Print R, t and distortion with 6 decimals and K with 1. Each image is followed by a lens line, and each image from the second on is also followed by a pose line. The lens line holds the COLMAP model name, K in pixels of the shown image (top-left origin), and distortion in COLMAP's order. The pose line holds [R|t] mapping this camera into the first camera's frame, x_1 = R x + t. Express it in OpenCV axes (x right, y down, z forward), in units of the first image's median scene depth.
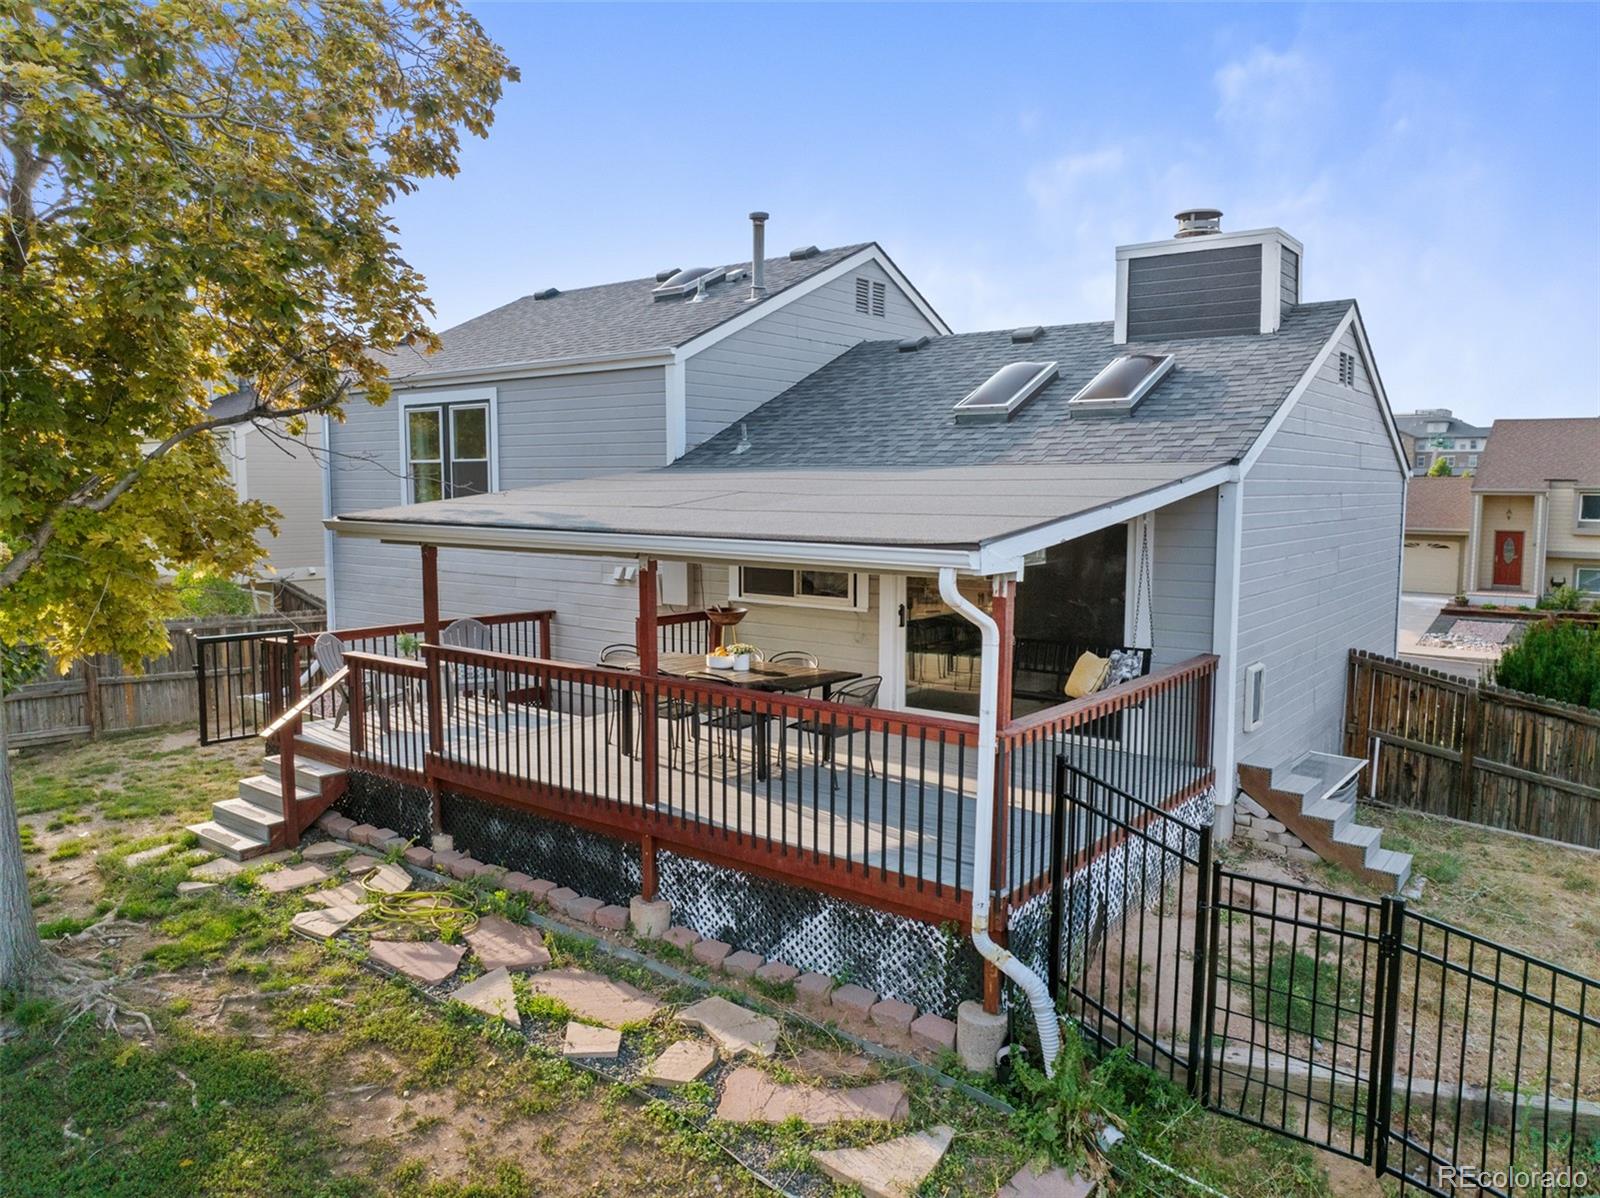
lens RADIAL K [[1124.8, 0, 804.8], [0, 1124.8, 592.4], [0, 0, 1]] dist [-0.032786, -0.001329]
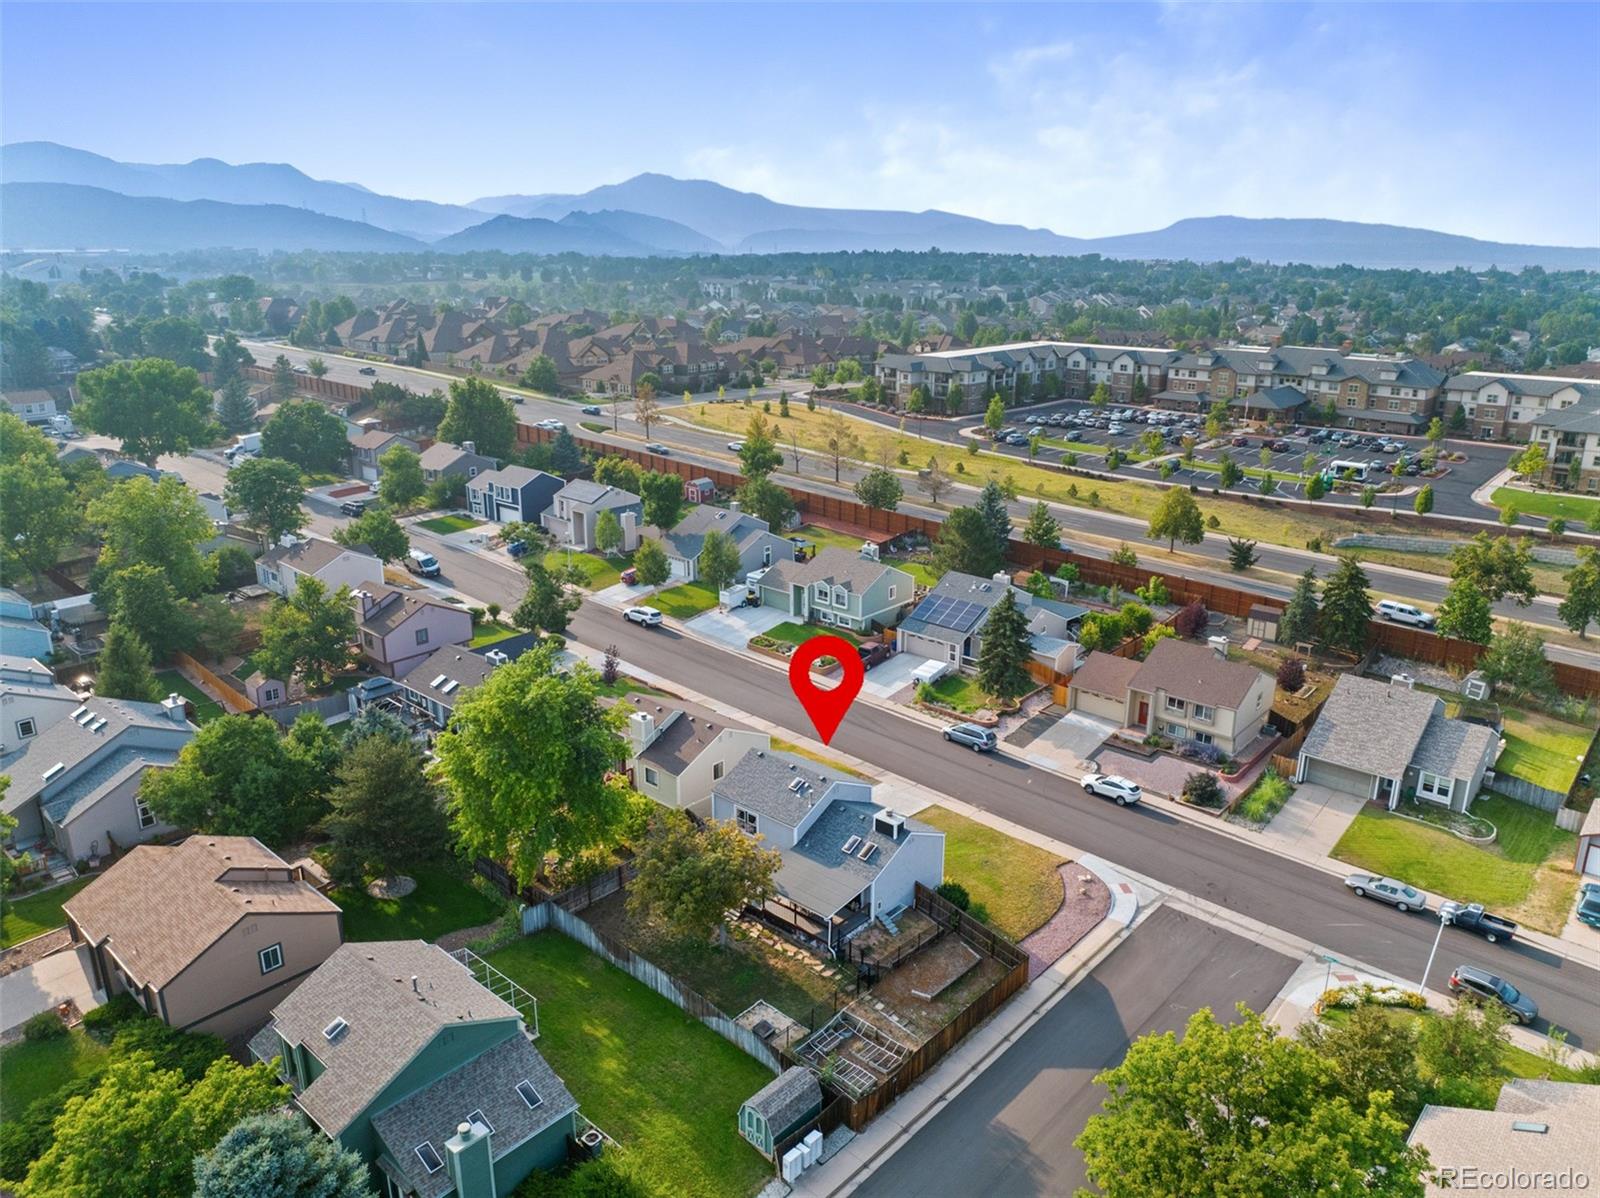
lens RADIAL K [[1124.8, 0, 806.1], [0, 1124.8, 598.2], [0, 0, 1]] dist [-0.032786, -0.001329]
pose [[0.997917, 0.020097, -0.061307, 0.359490], [-0.006882, 0.977983, 0.208570, -3.493385], [0.064149, -0.207714, 0.976084, -5.901293]]
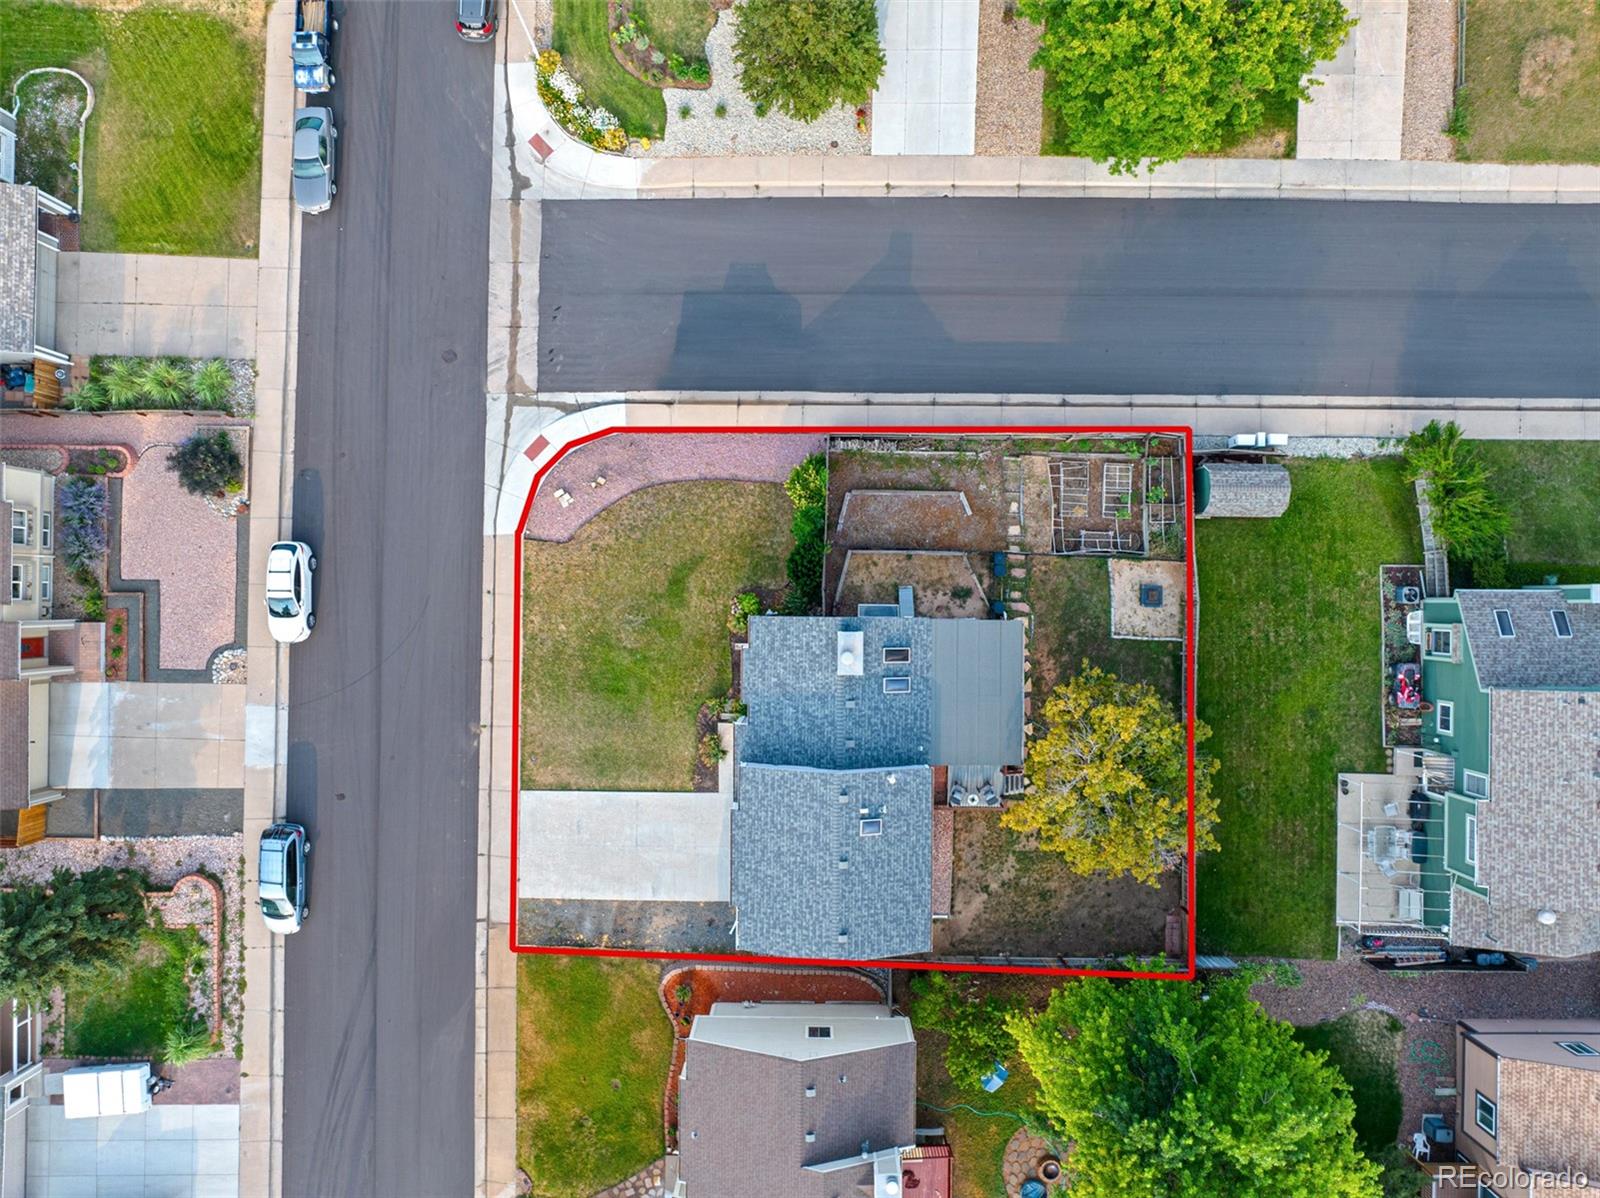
lens RADIAL K [[1124.8, 0, 807.7], [0, 1124.8, 597.9], [0, 0, 1]] dist [-0.032786, -0.001329]
pose [[-0.604274, -0.796775, 0.001475, 0.794030], [0.079304, -0.058302, 0.995144, -5.429798], [-0.792820, 0.601457, 0.098418, 0.860416]]
